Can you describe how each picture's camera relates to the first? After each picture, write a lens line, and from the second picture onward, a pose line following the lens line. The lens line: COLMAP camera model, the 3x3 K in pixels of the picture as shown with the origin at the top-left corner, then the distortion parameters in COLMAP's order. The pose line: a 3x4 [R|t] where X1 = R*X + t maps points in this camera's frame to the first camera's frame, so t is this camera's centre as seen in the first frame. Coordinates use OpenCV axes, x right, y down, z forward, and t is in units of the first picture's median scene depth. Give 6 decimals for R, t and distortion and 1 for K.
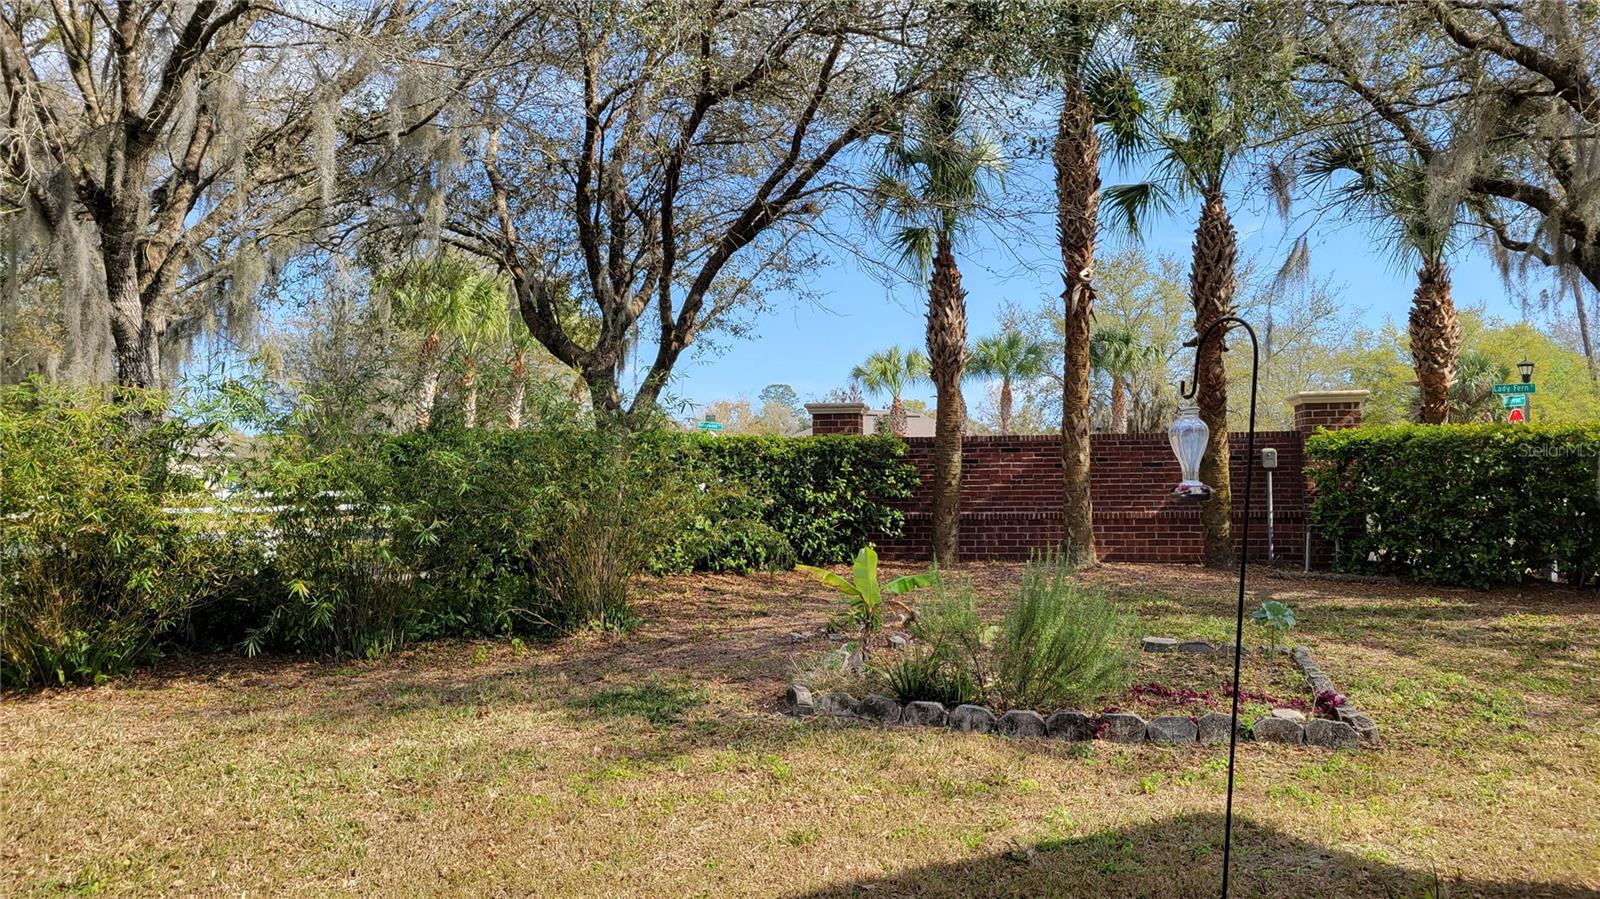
lens RADIAL K [[1220.3, 0, 804.7], [0, 1220.3, 446.4], [0, 0, 1]] dist [0.060270, -0.030430]
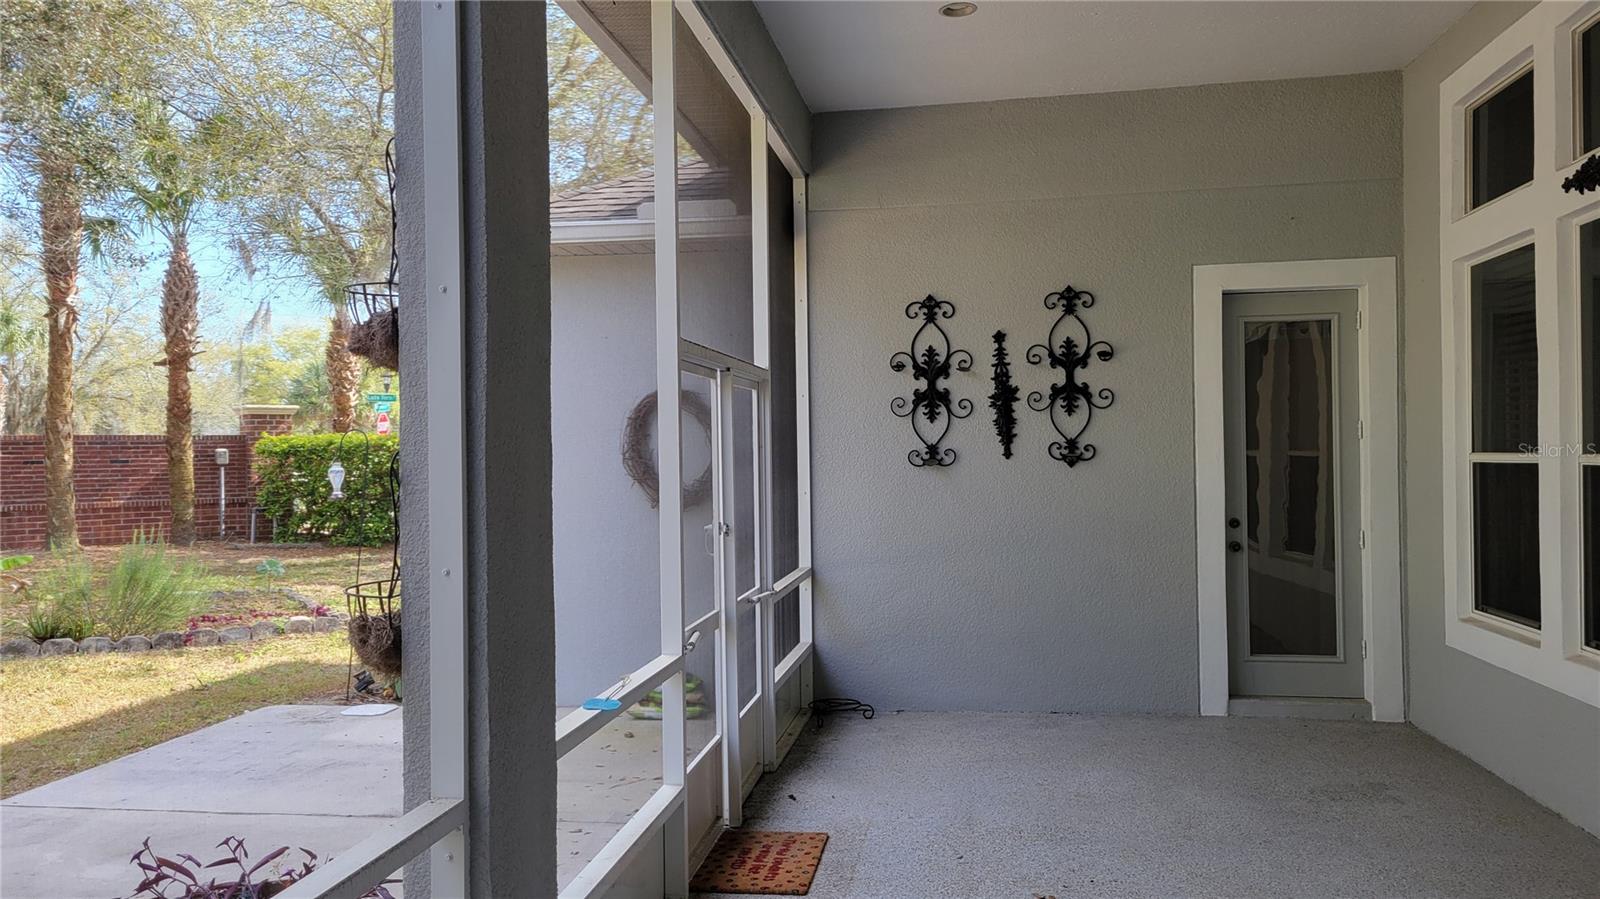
lens RADIAL K [[1203.2, 0, 774.5], [0, 1203.2, 449.8], [0, 0, 1]] dist [0.044371, -0.037921]
pose [[0.661076, 0.002569, 0.750315, -0.193253], [-0.014933, 0.999841, 0.009733, -0.018985], [-0.750170, -0.017638, 0.661009, -0.266217]]
